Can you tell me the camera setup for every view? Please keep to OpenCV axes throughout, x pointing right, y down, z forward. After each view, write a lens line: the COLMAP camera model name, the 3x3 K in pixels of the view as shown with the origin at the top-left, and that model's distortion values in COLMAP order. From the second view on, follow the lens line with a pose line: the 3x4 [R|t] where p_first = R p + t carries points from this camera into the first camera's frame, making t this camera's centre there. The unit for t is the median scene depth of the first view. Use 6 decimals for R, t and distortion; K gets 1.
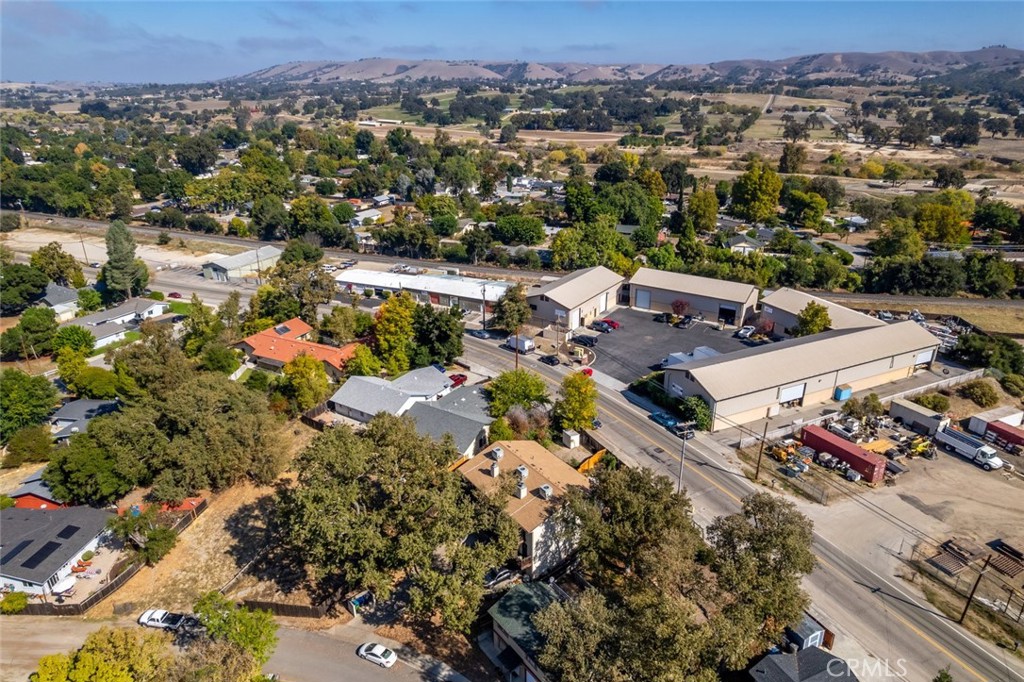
lens RADIAL K [[647.6, 0, 514.2], [0, 647.6, 339.2], [0, 0, 1]] dist [-0.077211, 0.064436]
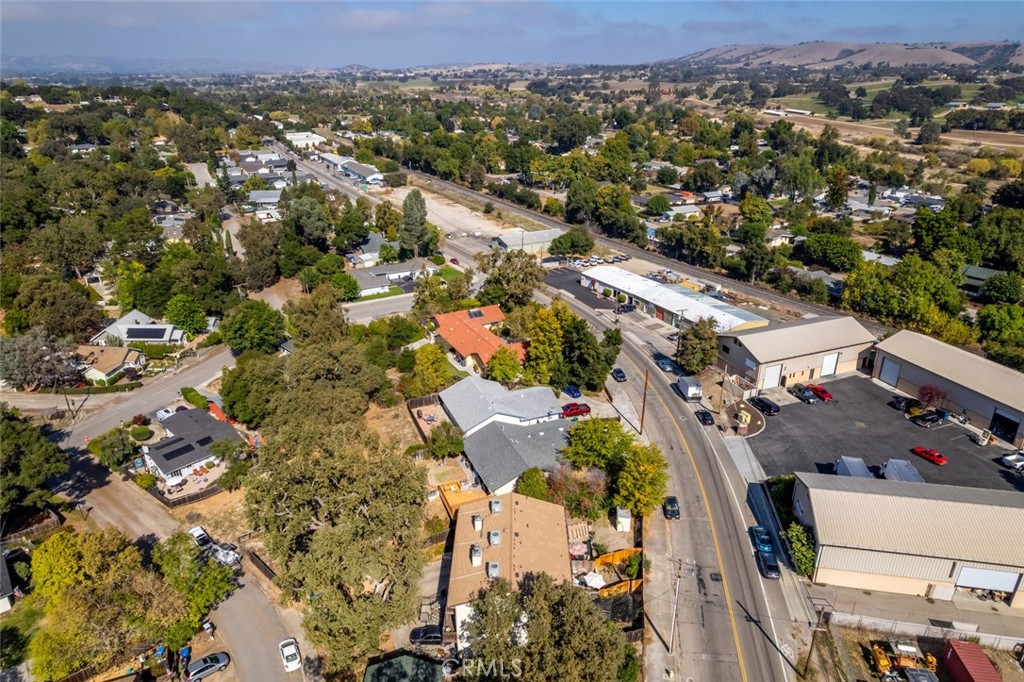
lens RADIAL K [[647.6, 0, 514.2], [0, 647.6, 339.2], [0, 0, 1]] dist [-0.077211, 0.064436]
pose [[0.819688, 0.224852, -0.526834, 0.122848], [-0.213103, 0.973421, 0.083892, -0.037680], [0.531695, 0.043505, 0.845818, 0.077929]]
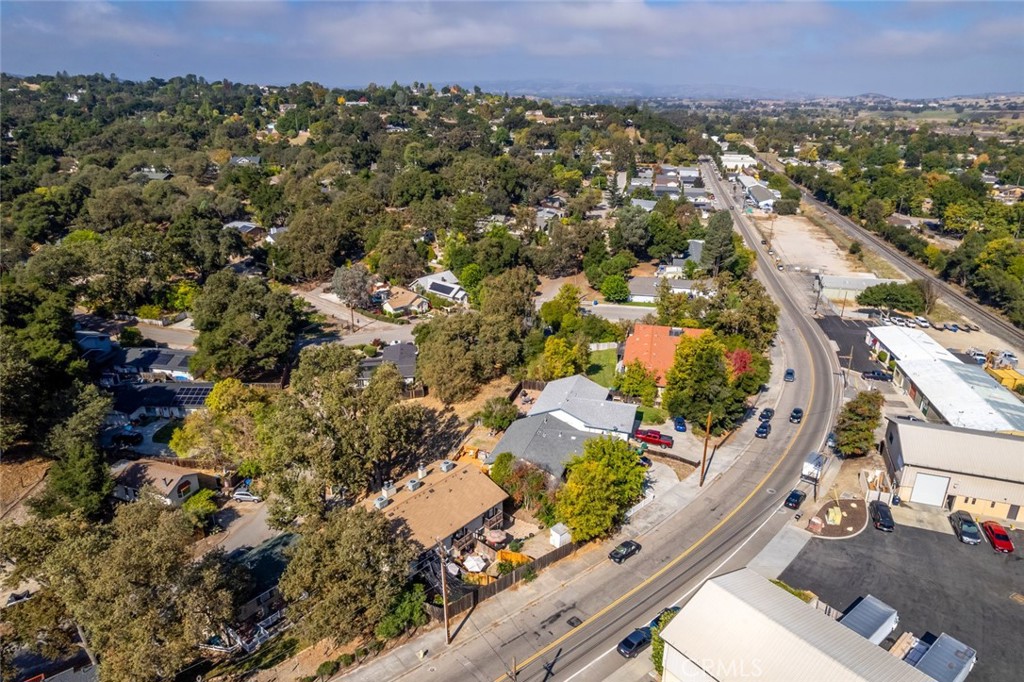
lens RADIAL K [[647.6, 0, 514.2], [0, 647.6, 339.2], [0, 0, 1]] dist [-0.077211, 0.064436]
pose [[0.246247, 0.348880, -0.904237, 0.242157], [-0.362037, 0.898543, 0.248091, -0.081156], [0.899050, 0.266276, 0.347571, 0.213218]]
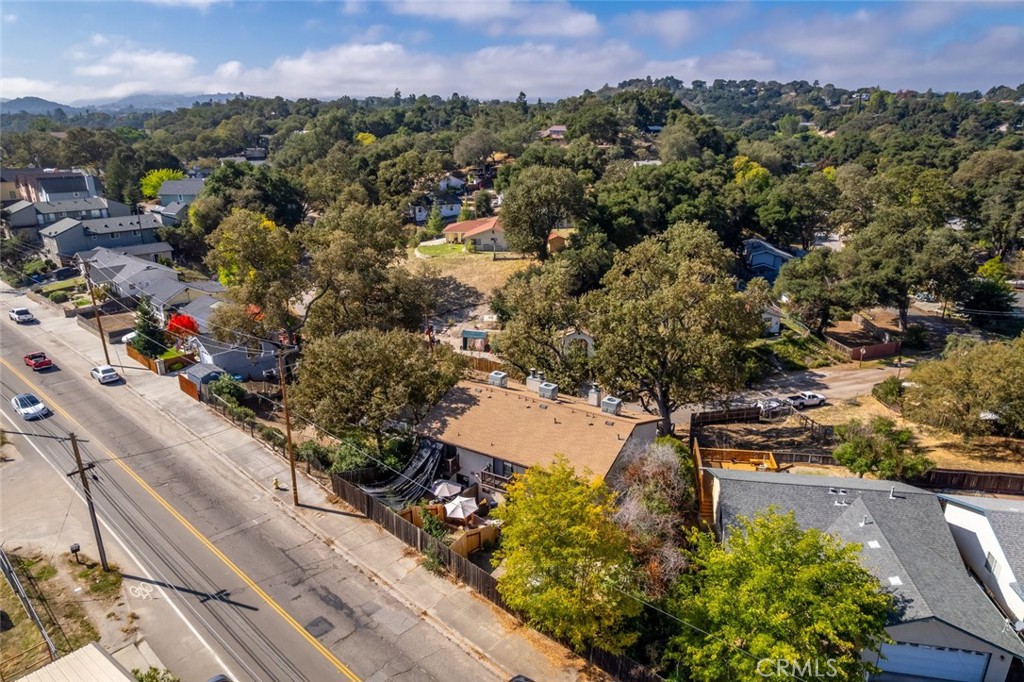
lens RADIAL K [[647.6, 0, 514.2], [0, 647.6, 339.2], [0, 0, 1]] dist [-0.077211, 0.064436]
pose [[-0.917789, 0.135023, -0.373406, 0.084439], [-0.138797, 0.771989, 0.620297, -0.067787], [0.372020, 0.621129, -0.689782, 0.398933]]
